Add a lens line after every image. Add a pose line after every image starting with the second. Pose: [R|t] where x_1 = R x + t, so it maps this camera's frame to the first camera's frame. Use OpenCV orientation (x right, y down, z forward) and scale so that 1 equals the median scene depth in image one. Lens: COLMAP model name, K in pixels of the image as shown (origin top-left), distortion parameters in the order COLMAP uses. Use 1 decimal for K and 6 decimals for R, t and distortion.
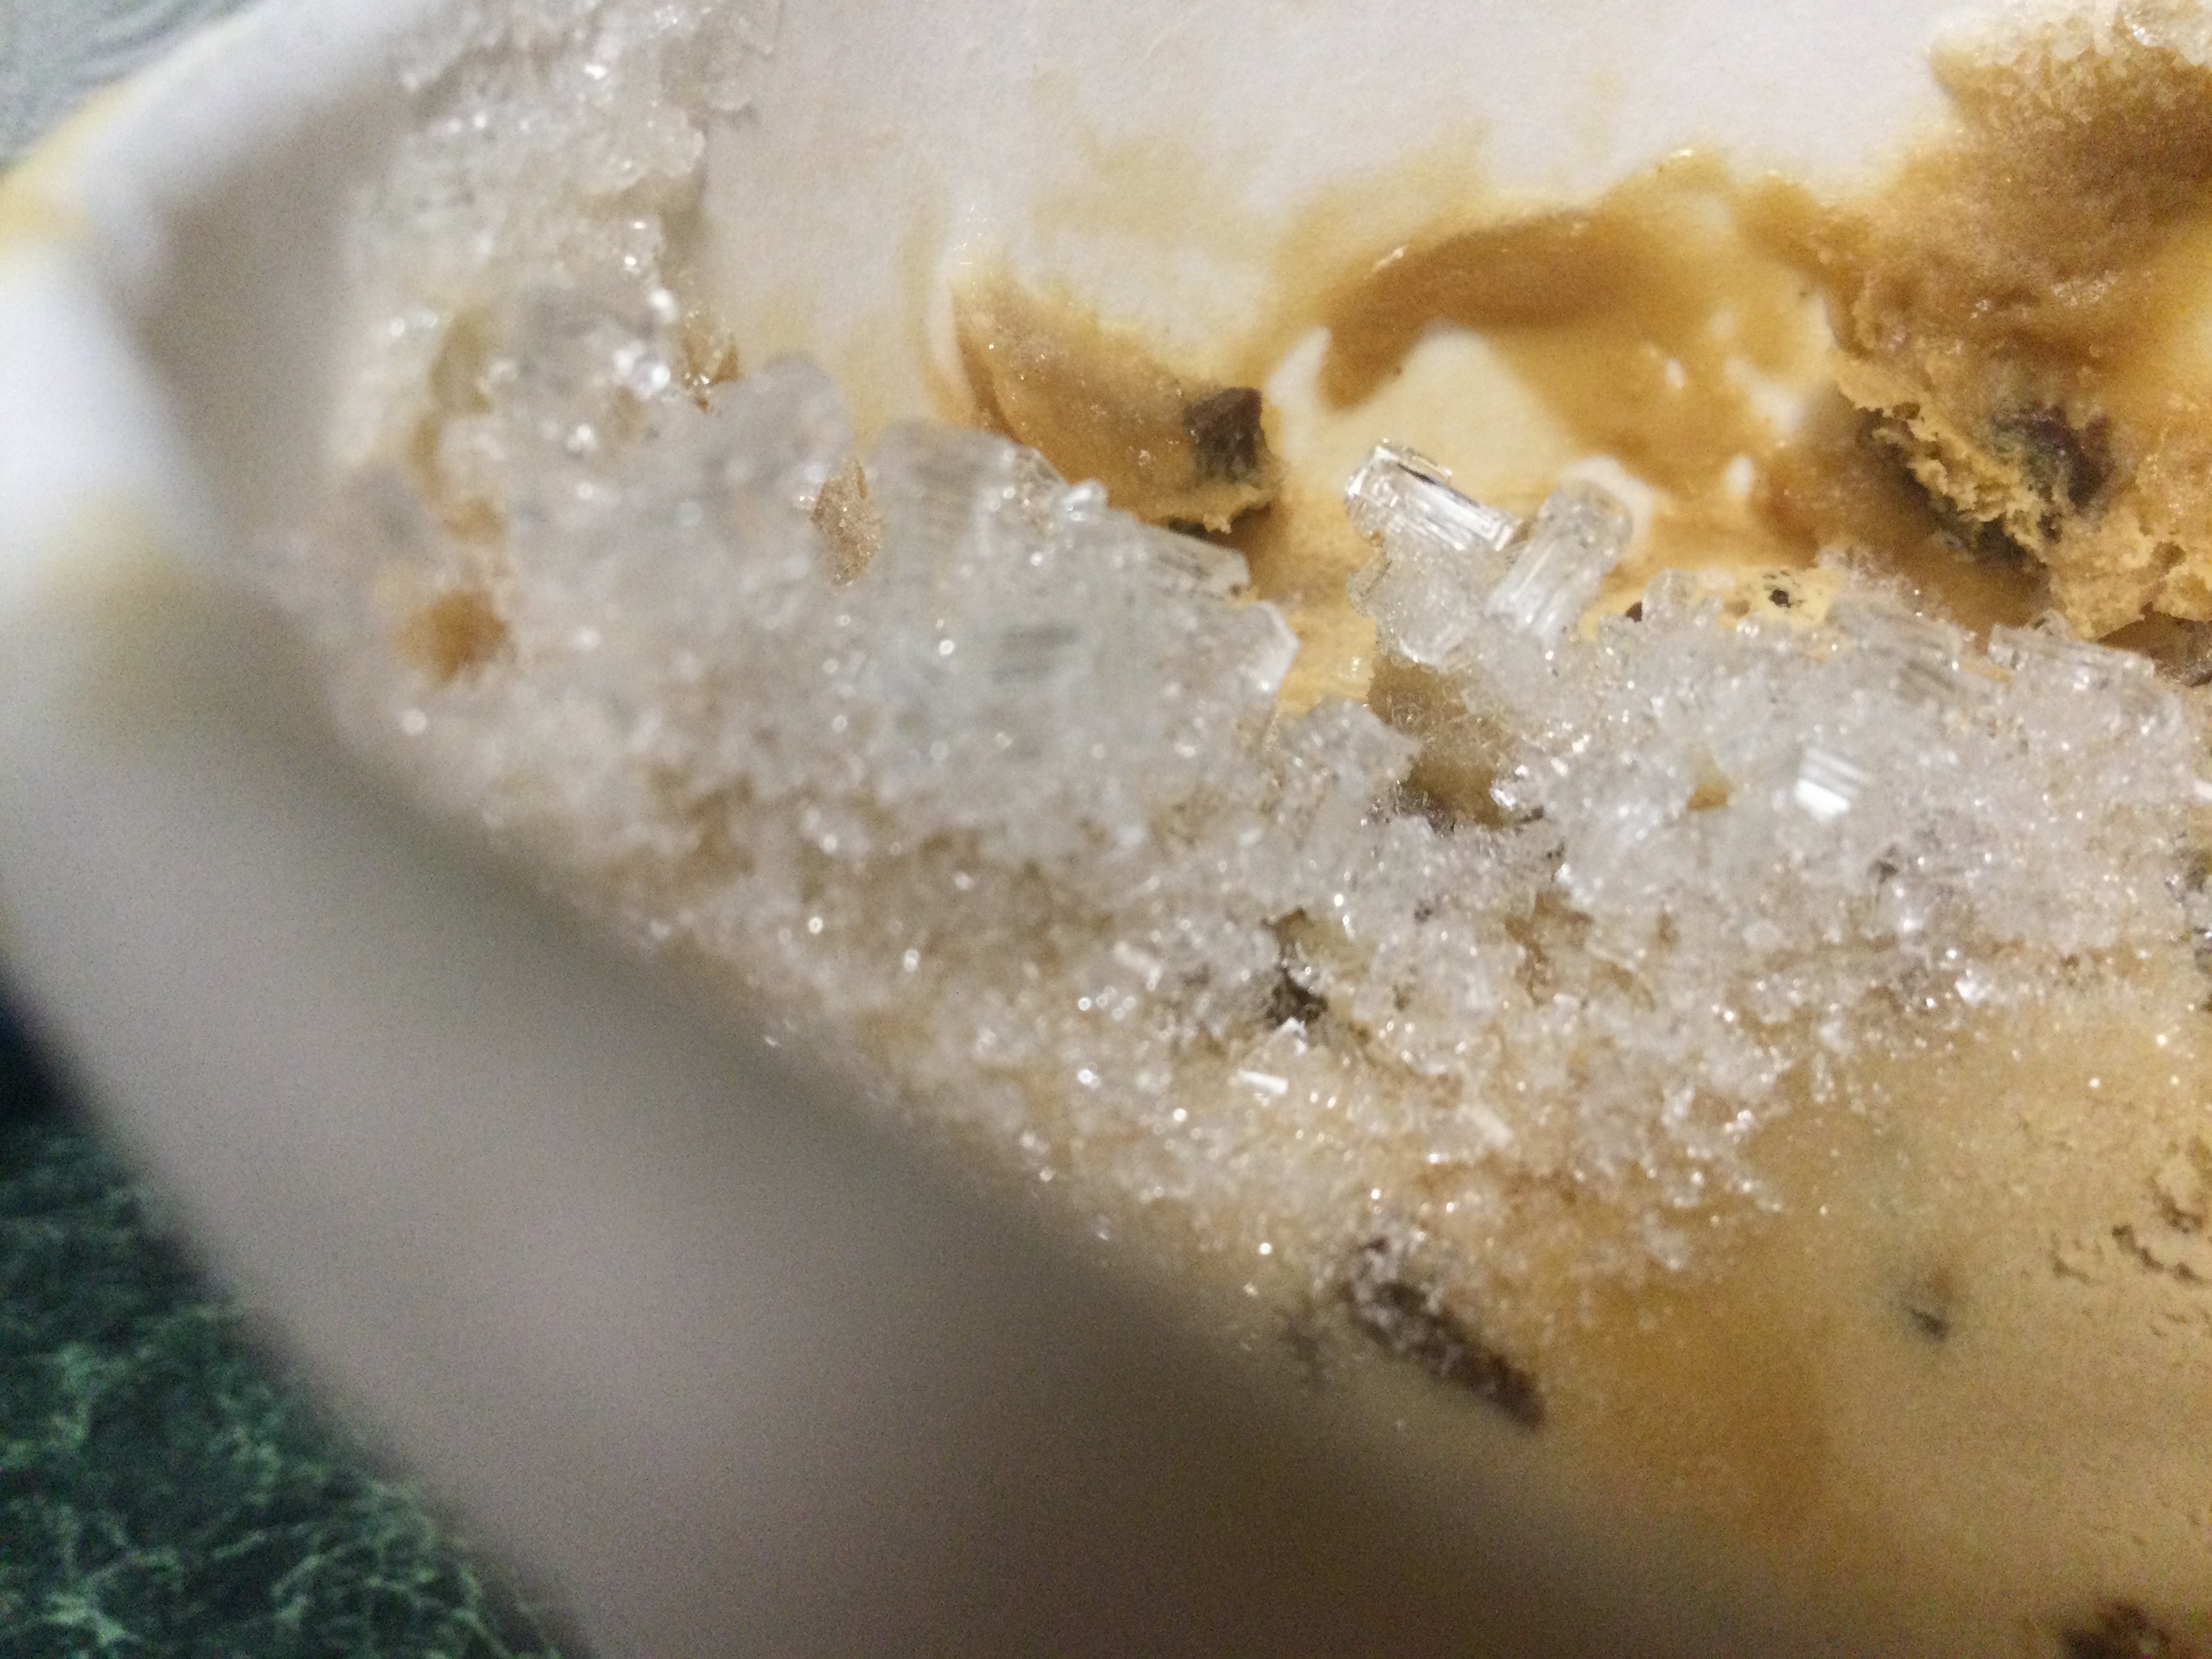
lens RADIAL K [[2039.7, 0, 1106.0], [0, 2039.7, 829.5], [0, 0, 1]] dist [0.060305, -0.220941]
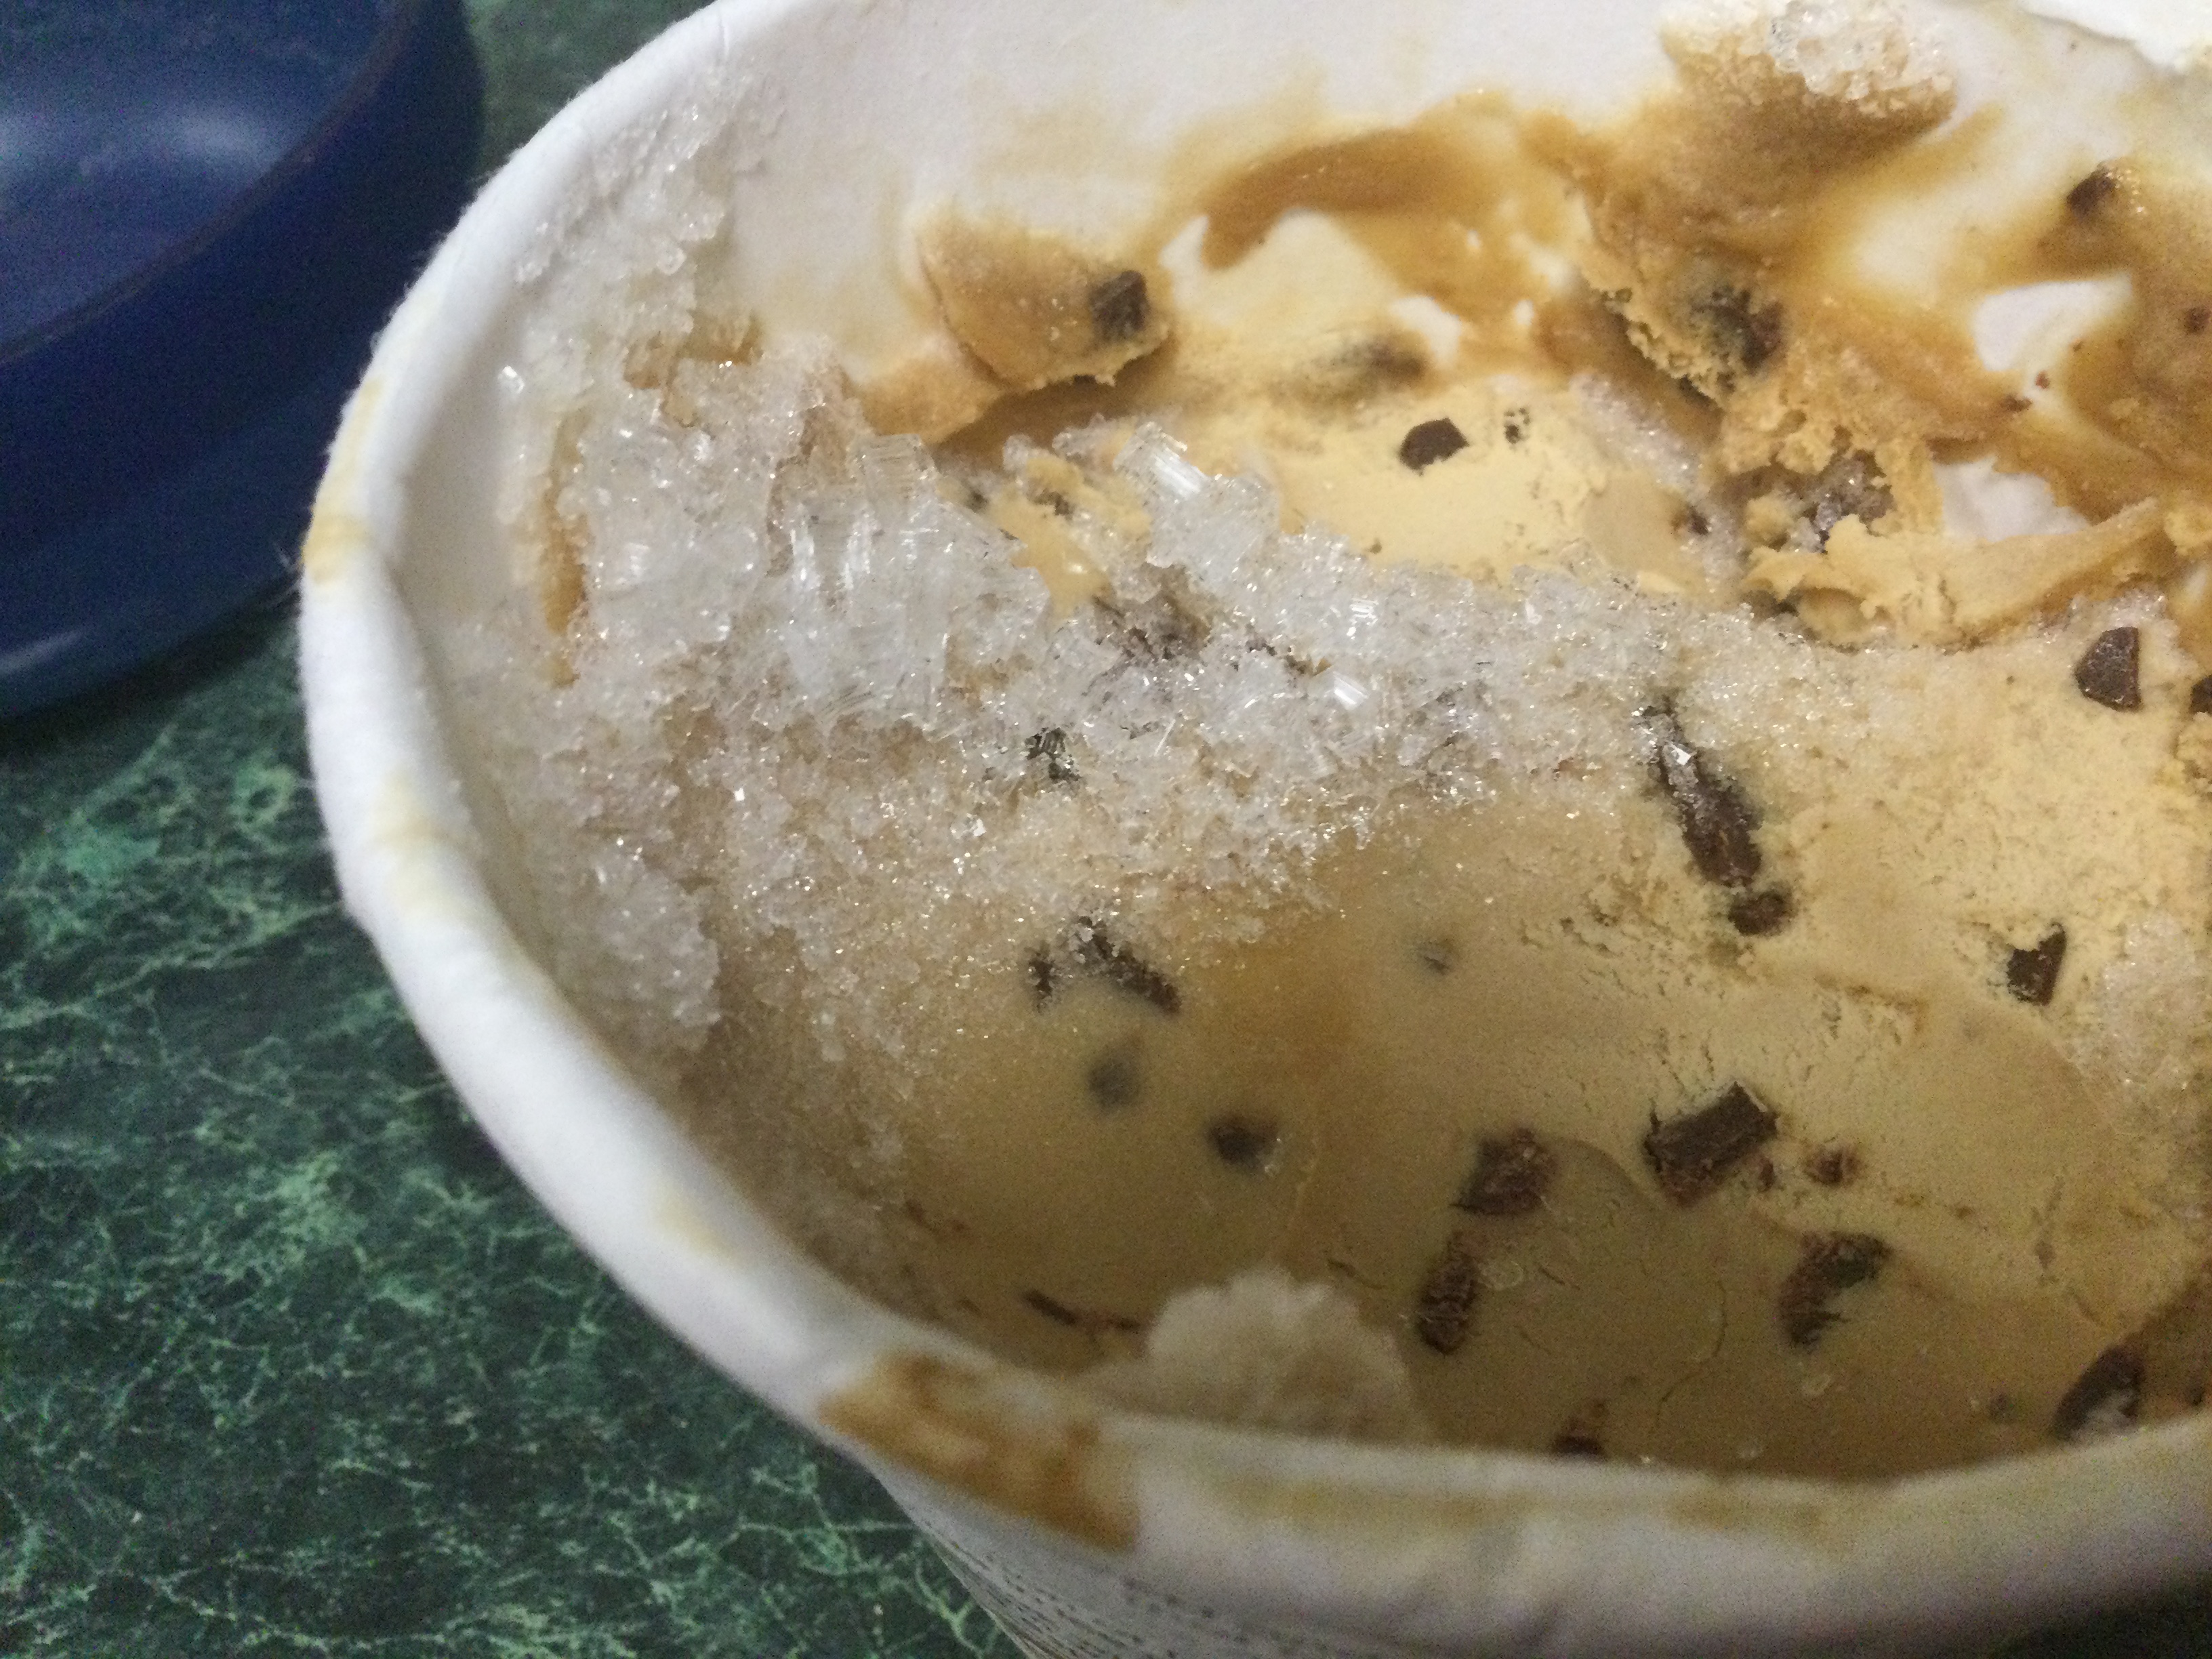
lens RADIAL K [[1993.0, 0, 1106.0], [0, 1993.0, 829.5], [0, 0, 1]] dist [-0.002864, -0.003395]
pose [[0.991942, 0.069965, -0.105618, 0.218030], [-0.032662, 0.946725, 0.320384, -0.288701], [0.122407, -0.314353, 0.941381, -0.419951]]
